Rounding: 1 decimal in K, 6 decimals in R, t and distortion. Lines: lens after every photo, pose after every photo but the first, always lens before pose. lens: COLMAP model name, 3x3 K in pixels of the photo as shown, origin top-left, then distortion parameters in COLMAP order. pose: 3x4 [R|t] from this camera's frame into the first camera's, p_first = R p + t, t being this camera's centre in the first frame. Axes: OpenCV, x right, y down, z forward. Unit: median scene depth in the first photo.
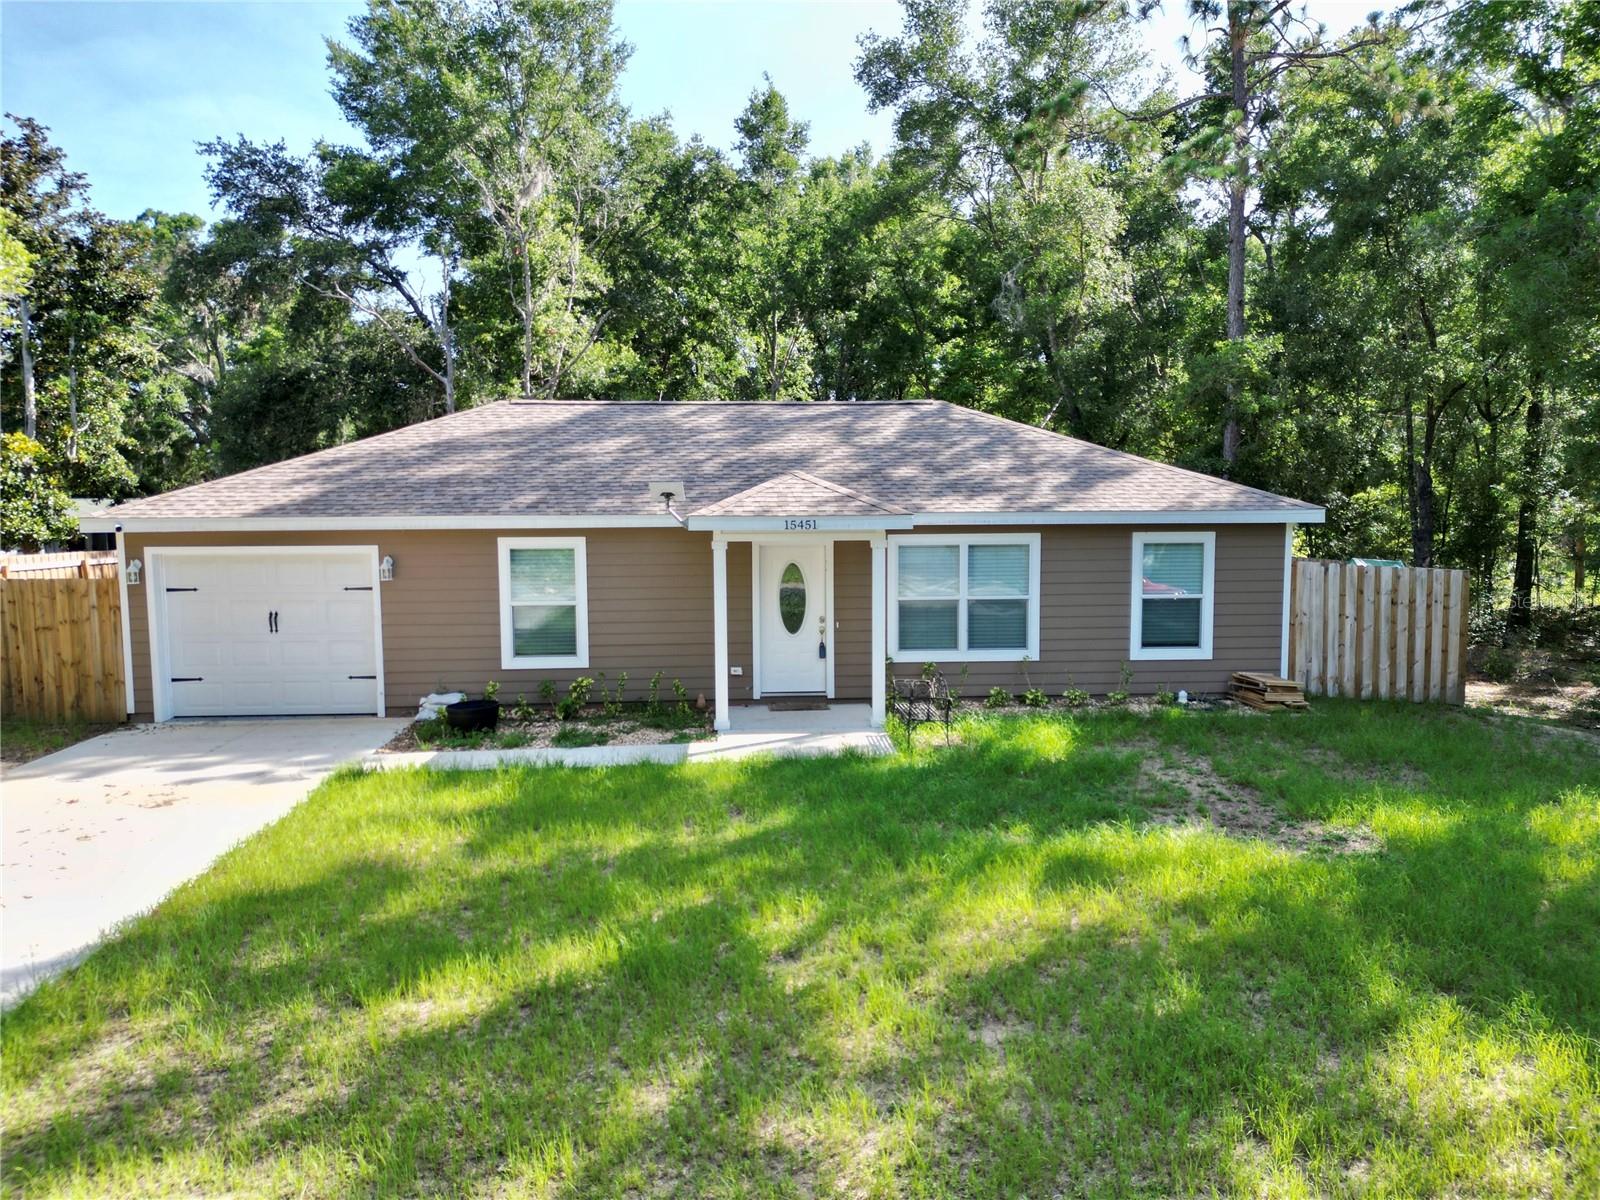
lens RADIAL K [[1121.4, 0, 802.1], [0, 1121.4, 594.6], [0, 0, 1]] dist [0.051091, -0.045845]
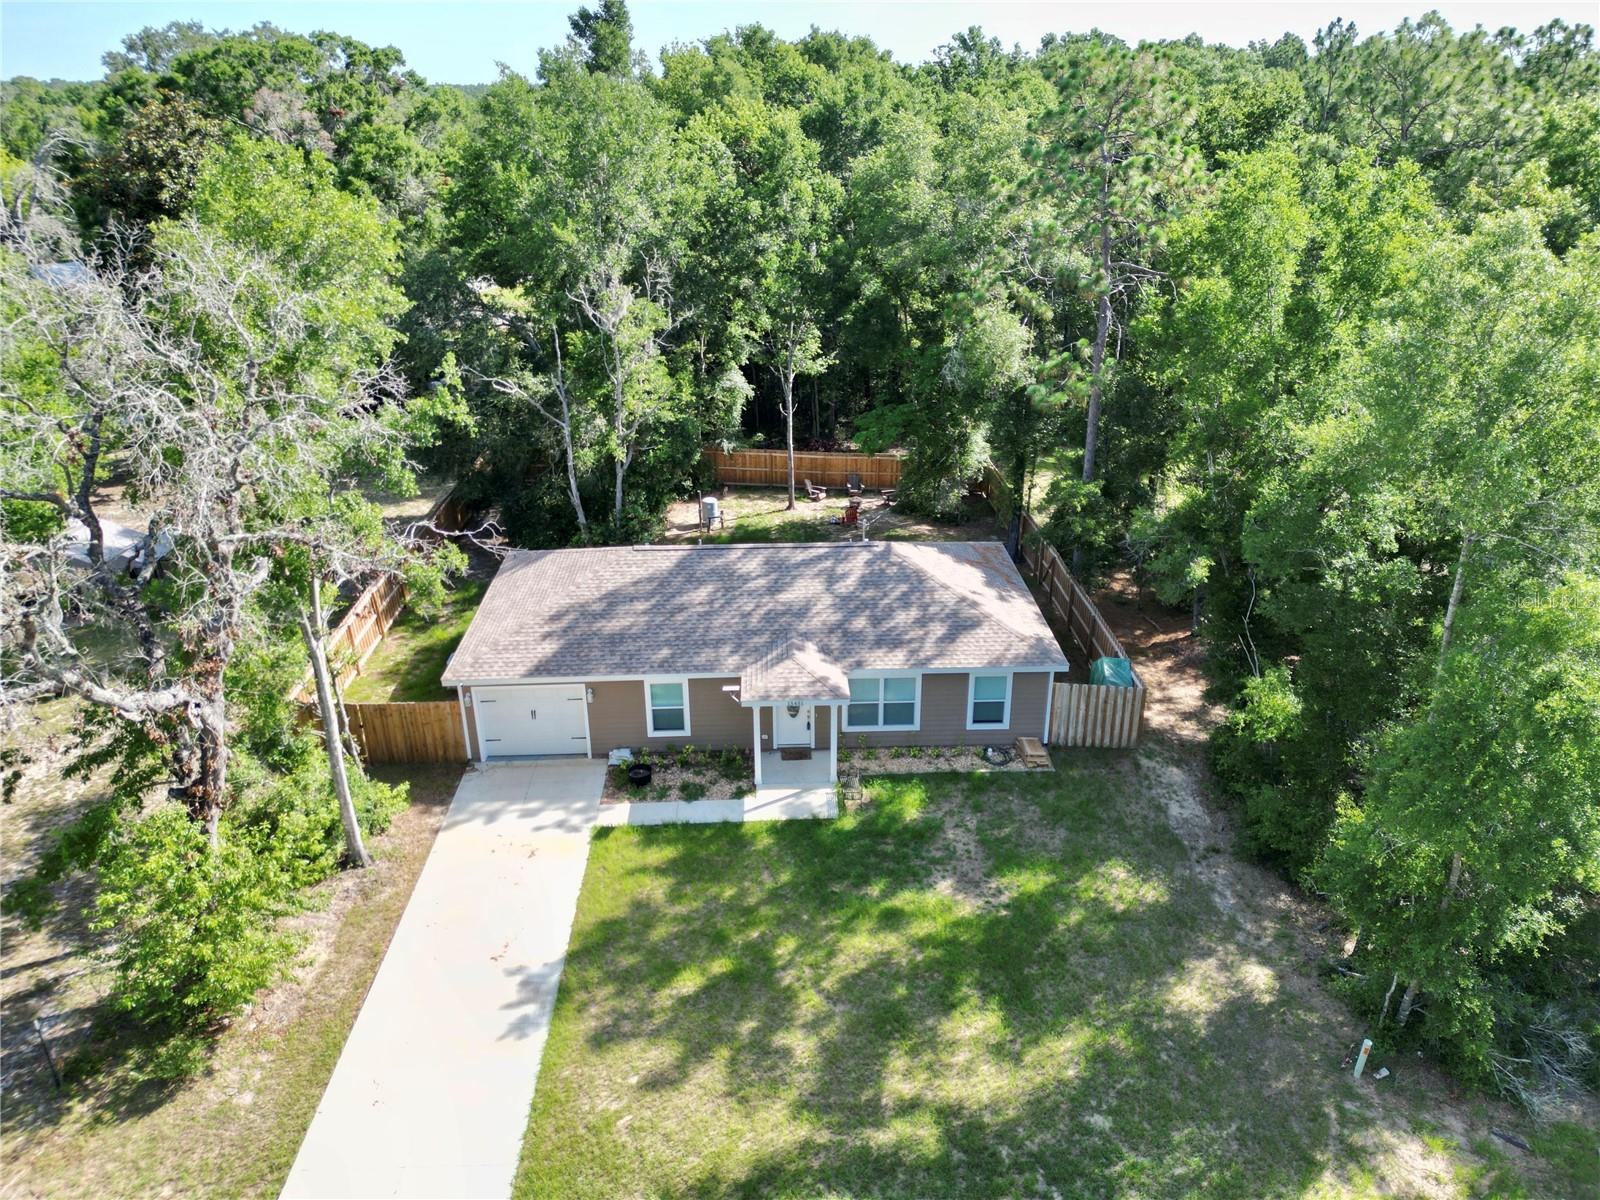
lens RADIAL K [[1121.4, 0, 802.1], [0, 1121.4, 602.6], [0, 0, 1]] dist [0.051091, -0.045845]
pose [[0.999768, 0.013445, -0.016815, 0.036103], [-0.007078, 0.942862, 0.333109, -0.792990], [0.020333, -0.332913, 0.942738, -0.764787]]
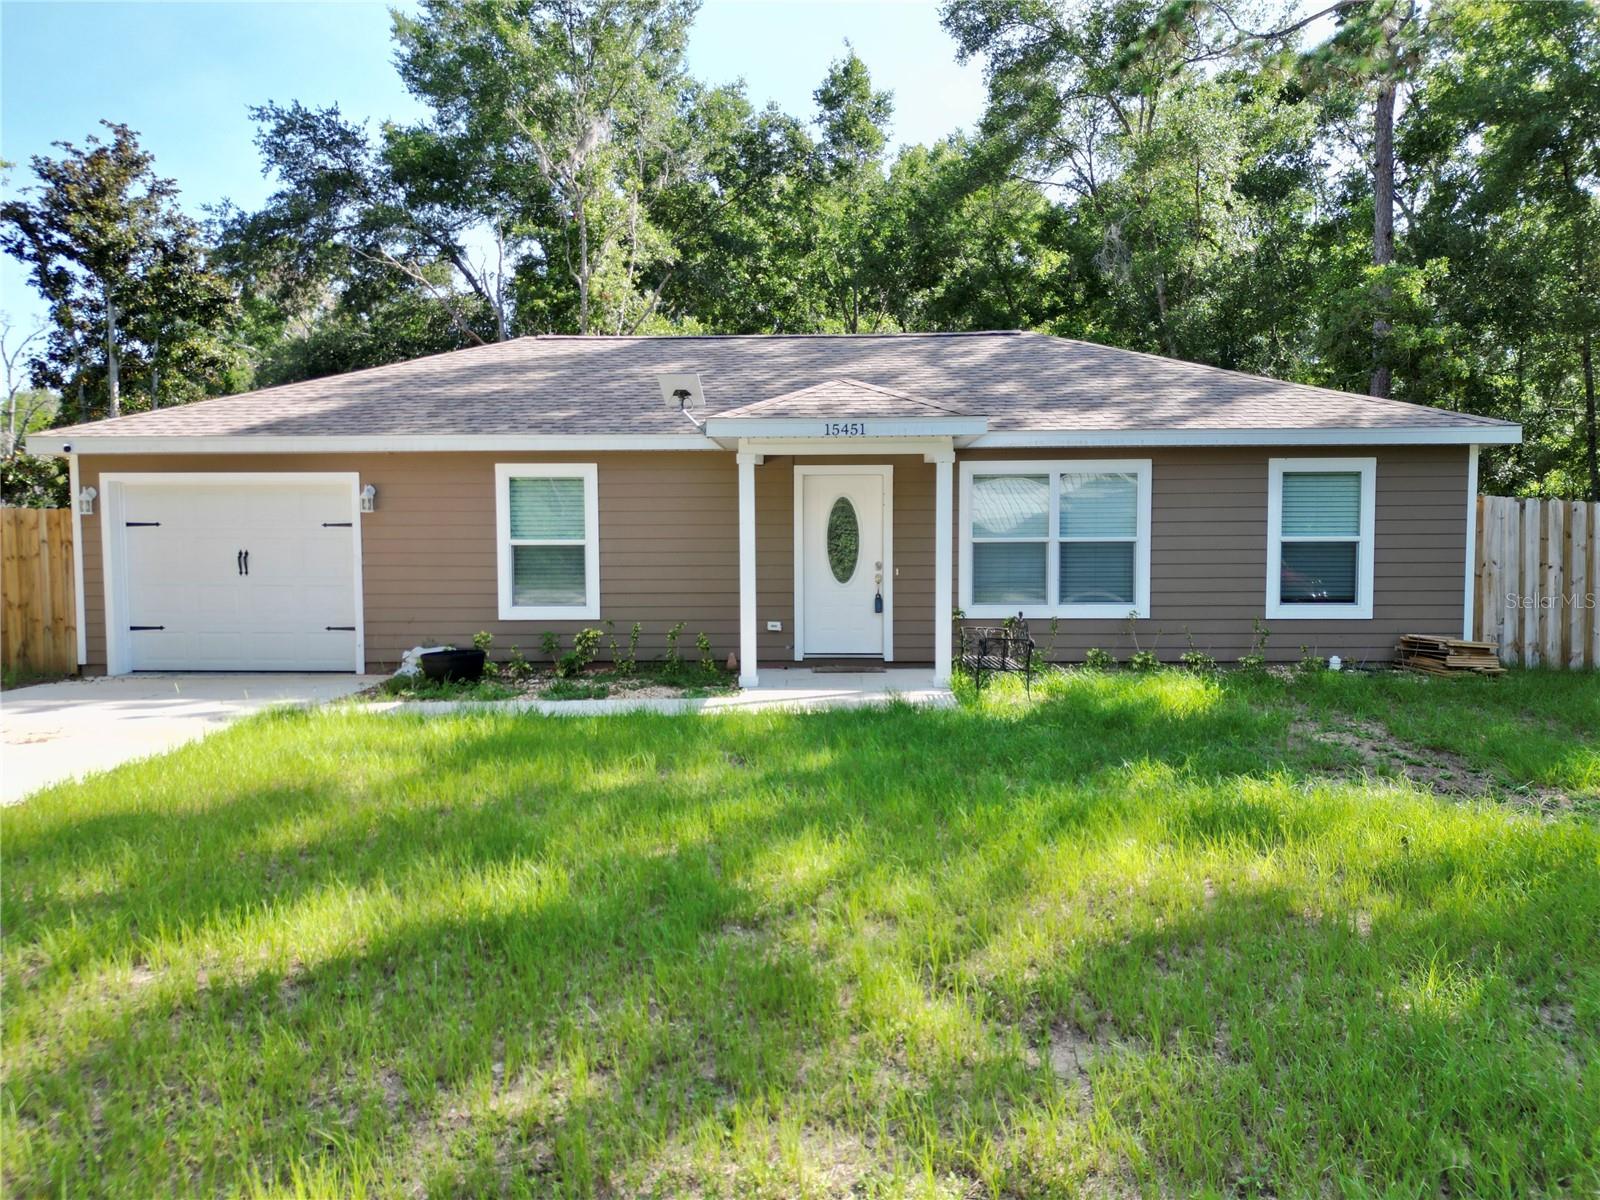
lens RADIAL K [[1121.4, 0, 799.2], [0, 1121.4, 600.5], [0, 0, 1]] dist [0.051091, -0.045845]
pose [[0.995891, 0.006750, -0.090310, 0.033540], [-0.009523, 0.999495, -0.030307, 0.072478], [0.090060, 0.031042, 0.995452, 0.169368]]
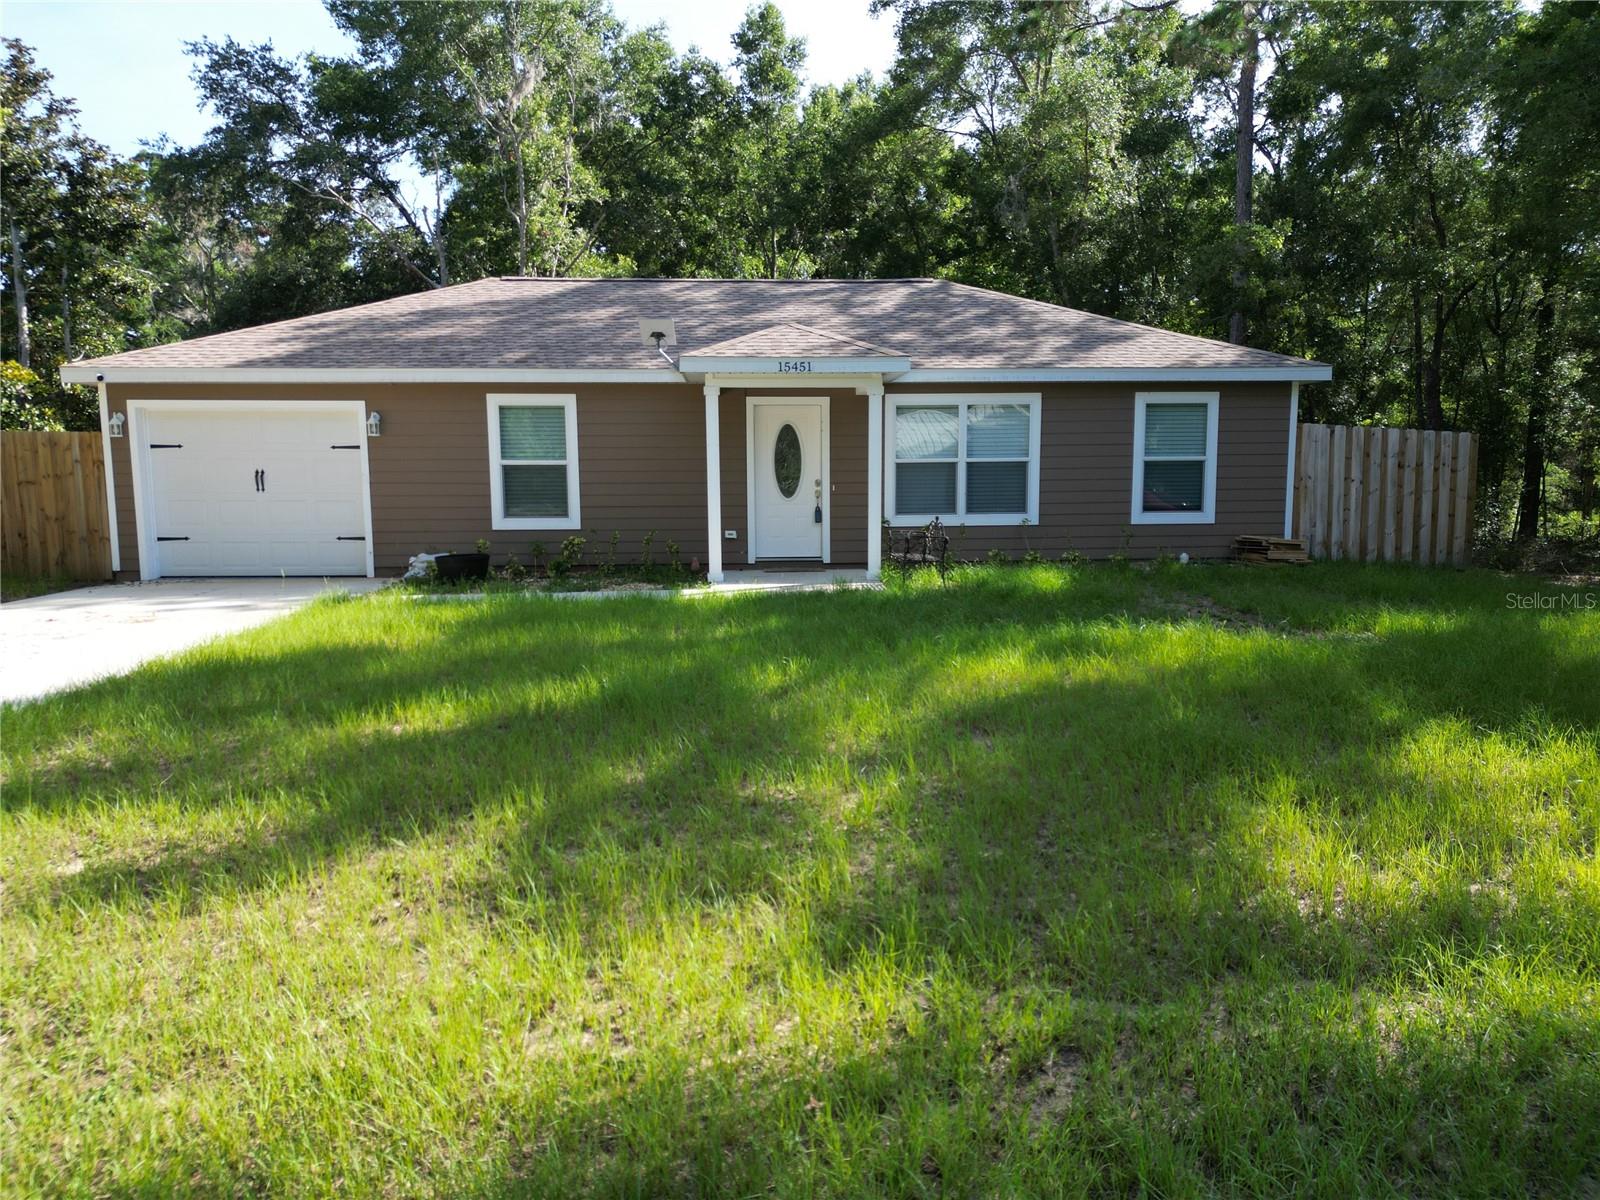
lens RADIAL K [[1121.4, 0, 801.4], [0, 1121.4, 595.5], [0, 0, 1]] dist [0.051091, -0.045845]
pose [[0.999995, -0.000019, -0.003215, 0.006519], [0.000098, 0.999698, 0.024554, 0.095807], [0.003214, -0.024554, 0.999693, 0.014356]]
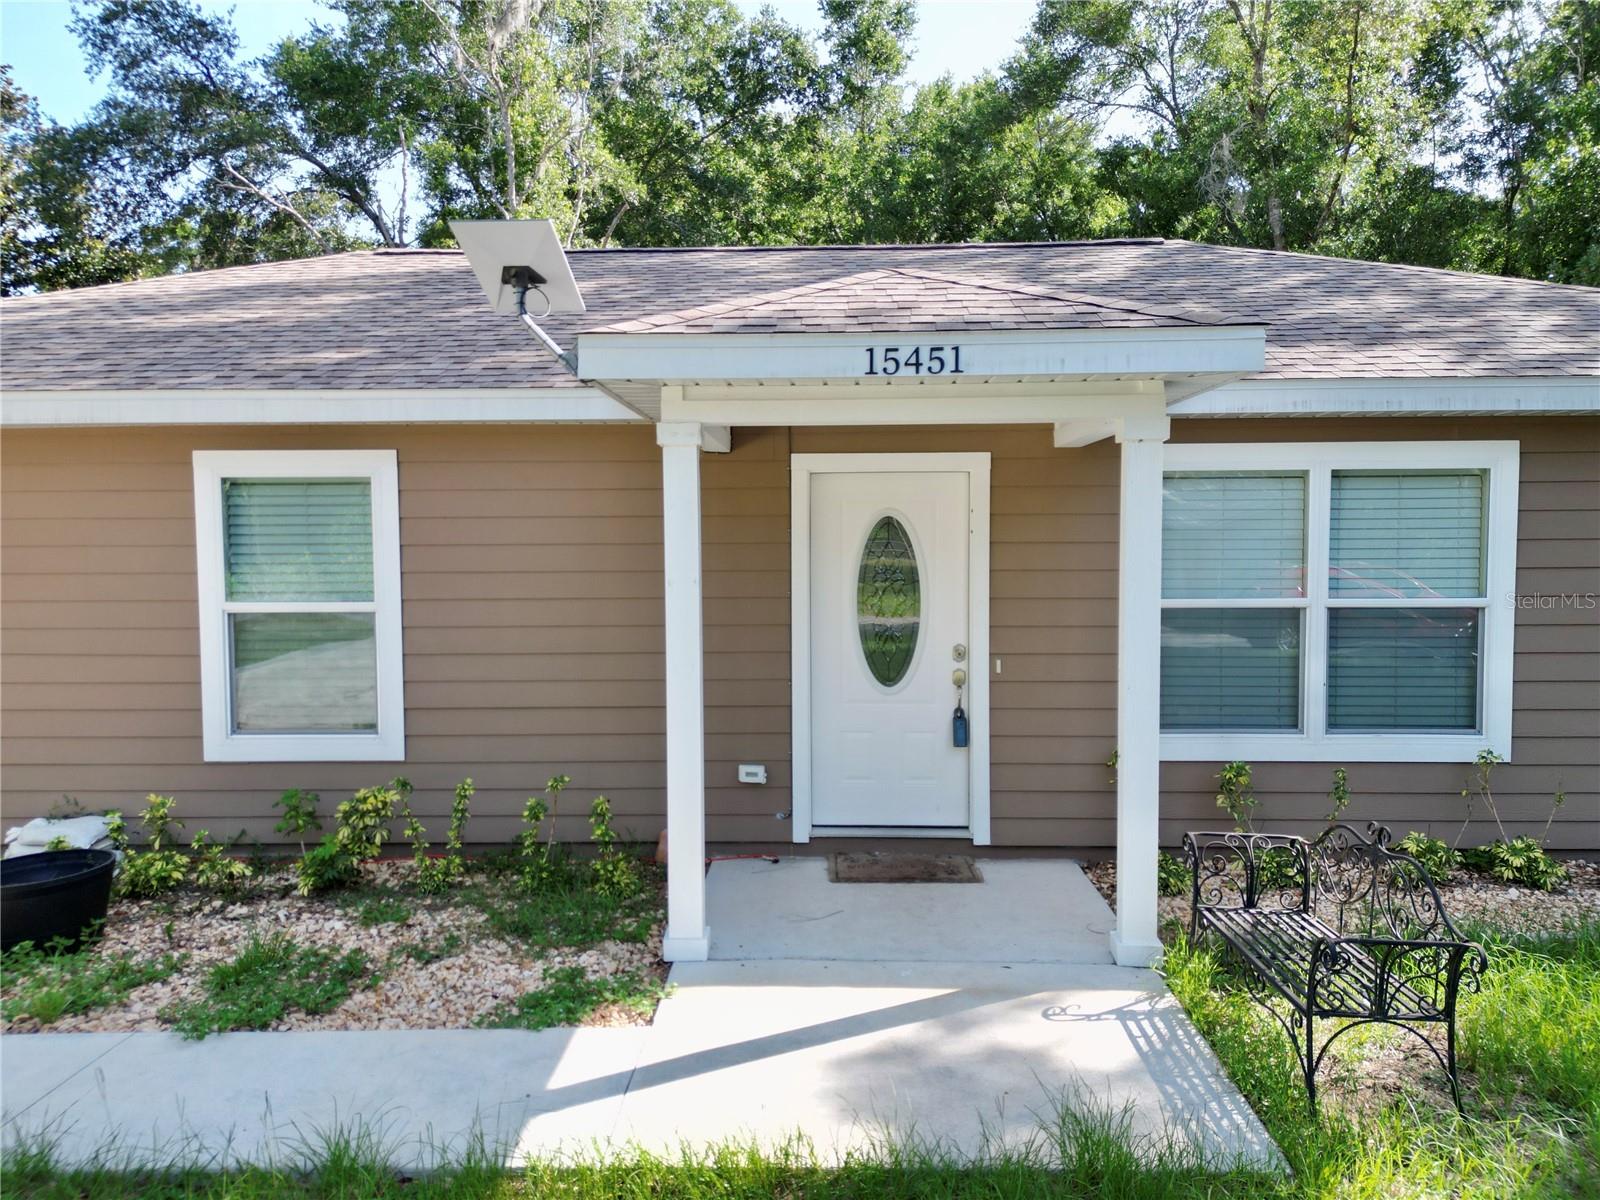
lens RADIAL K [[1121.4, 0, 798.7], [0, 1121.4, 601.0], [0, 0, 1]] dist [0.051091, -0.045845]
pose [[0.995785, 0.006062, -0.091523, -0.003822], [-0.008886, 0.999496, -0.030485, 0.016066], [0.091292, 0.031170, 0.995336, 0.569092]]
